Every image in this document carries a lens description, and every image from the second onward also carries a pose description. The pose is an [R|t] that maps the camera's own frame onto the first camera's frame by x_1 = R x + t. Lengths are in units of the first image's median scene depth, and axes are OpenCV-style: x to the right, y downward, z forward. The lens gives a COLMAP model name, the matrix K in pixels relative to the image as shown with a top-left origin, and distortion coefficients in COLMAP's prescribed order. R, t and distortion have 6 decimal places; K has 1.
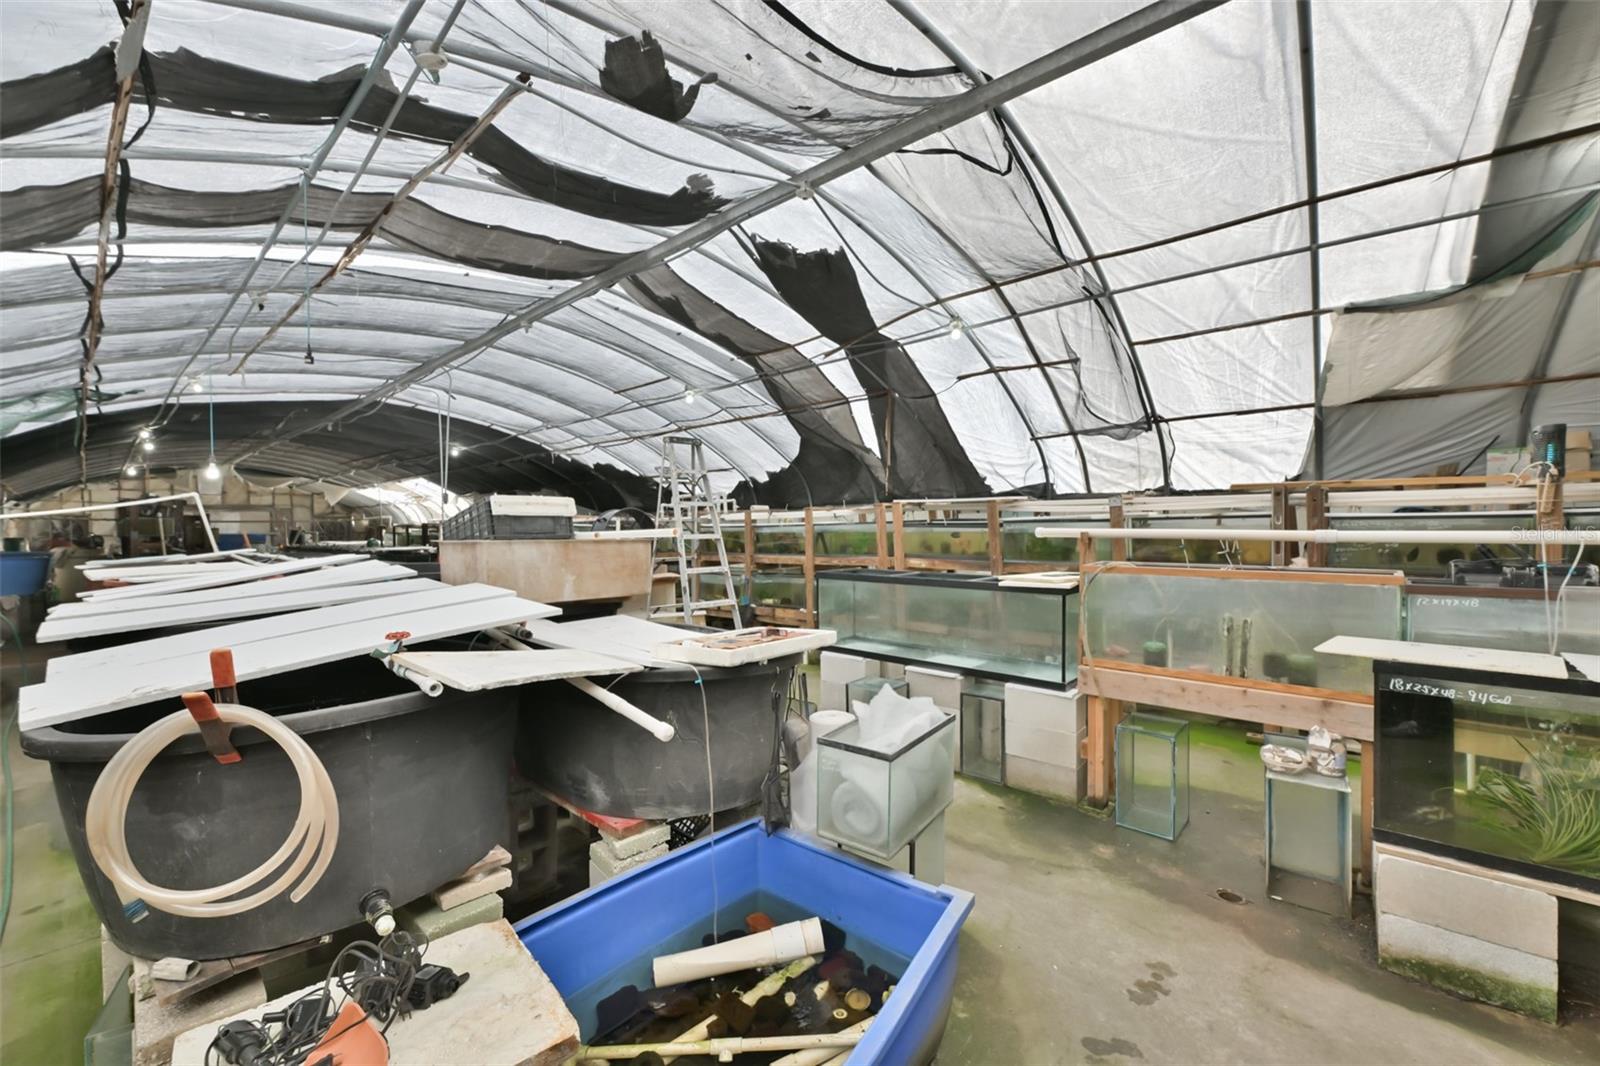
lens RADIAL K [[626.9, 0, 807.8], [0, 626.9, 538.7], [0, 0, 1]] dist [0.001501, -0.000761]
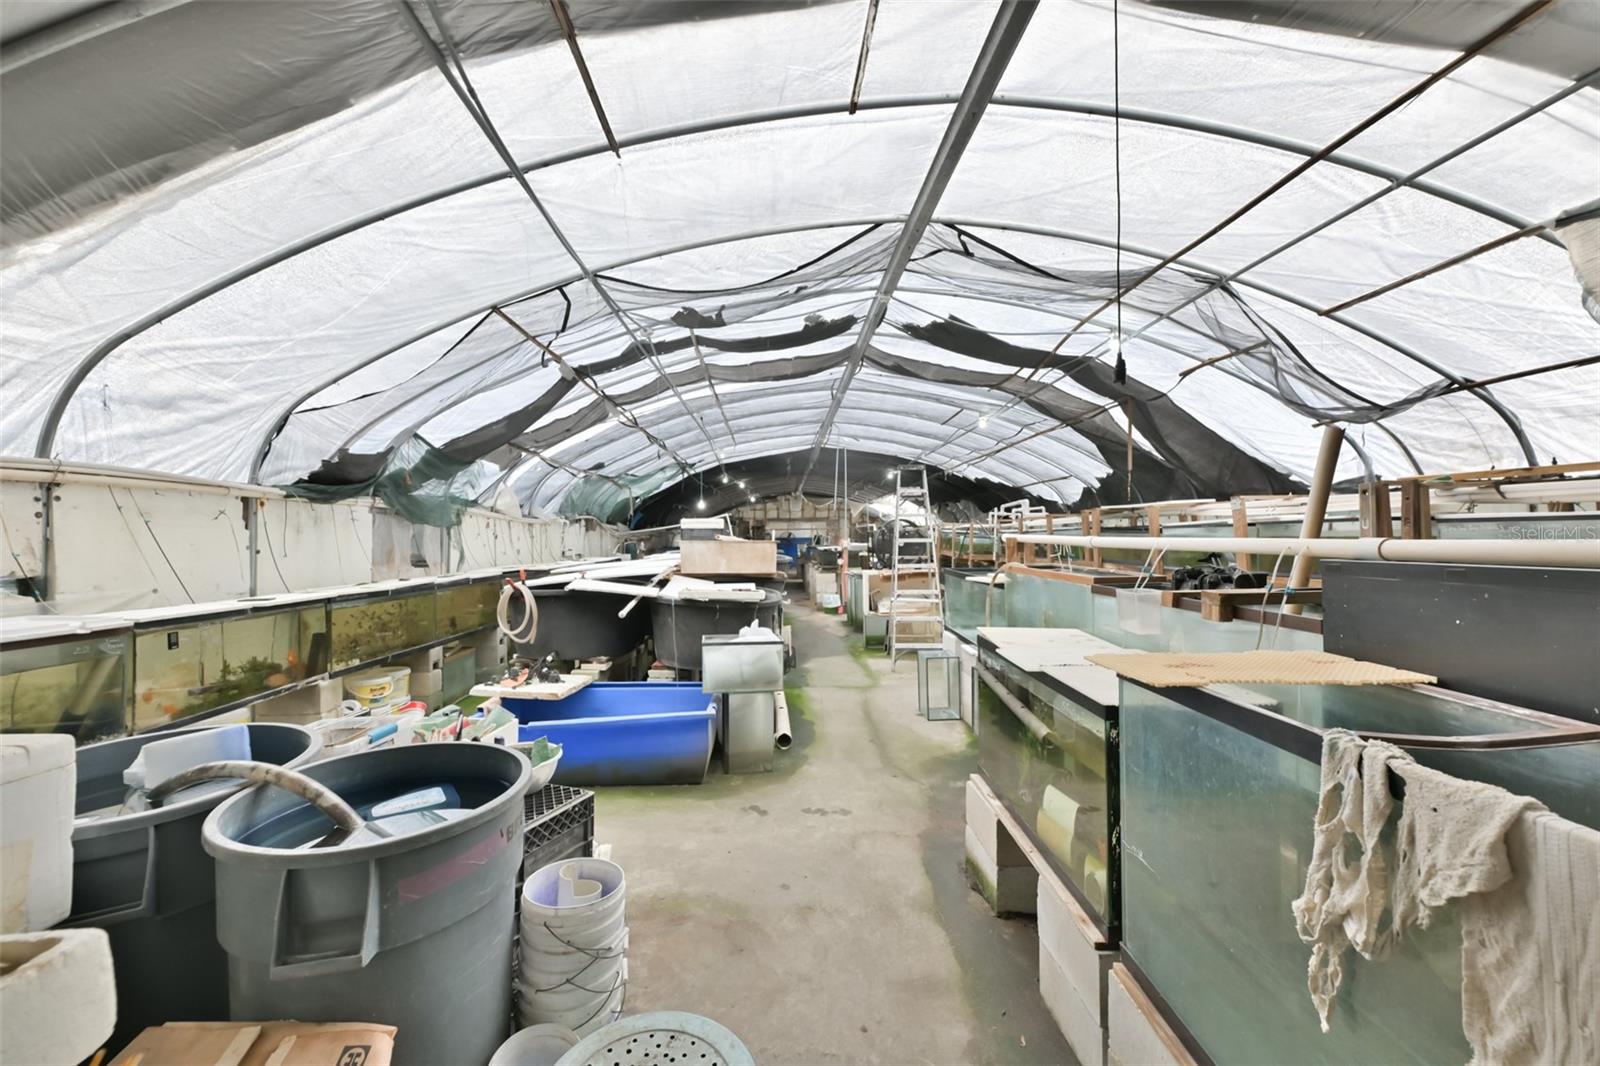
lens RADIAL K [[626.9, 0, 809.2], [0, 626.9, 535.0], [0, 0, 1]] dist [0.001501, -0.000761]
pose [[0.689135, 0.000740, -0.724633, 0.711788], [-0.010310, 0.999908, -0.008784, -0.001114], [0.724560, 0.013524, 0.689079, -0.073223]]
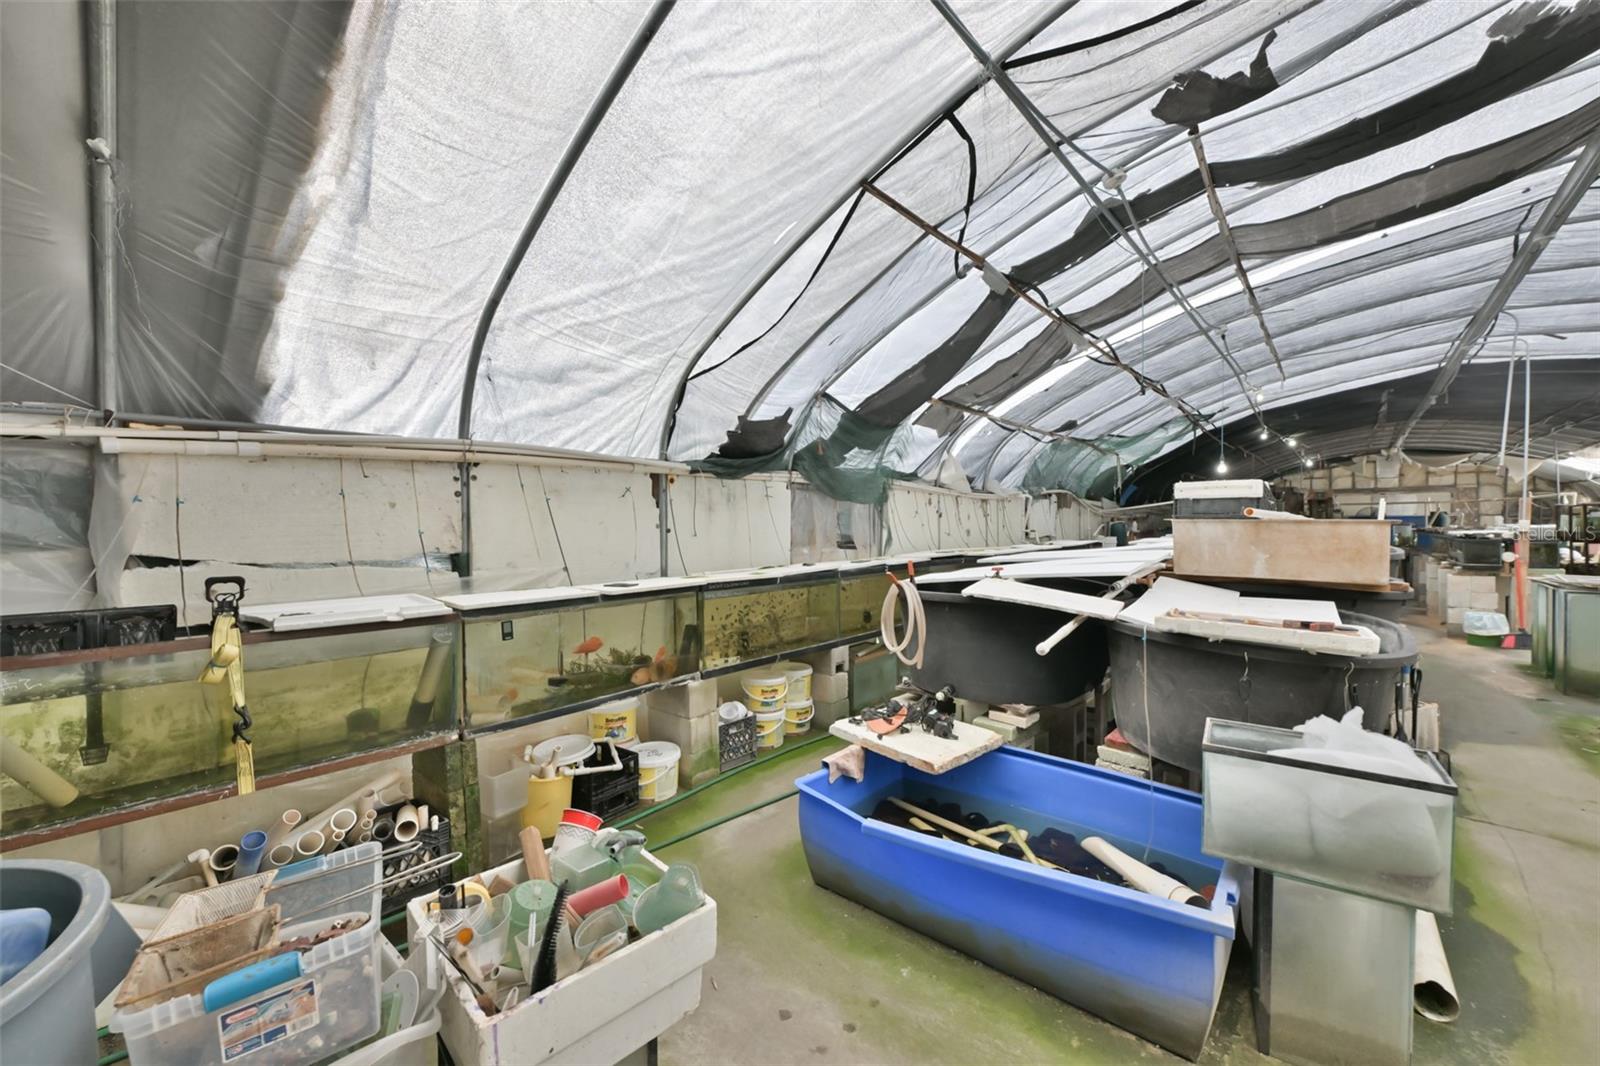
lens RADIAL K [[626.9, 0, 805.4], [0, 626.9, 535.4], [0, 0, 1]] dist [0.001501, -0.000761]
pose [[-0.000870, 0.032289, -0.999478, 0.402775], [-0.008523, 0.999442, 0.032295, 0.000336], [0.999963, 0.008547, -0.000594, 0.145894]]
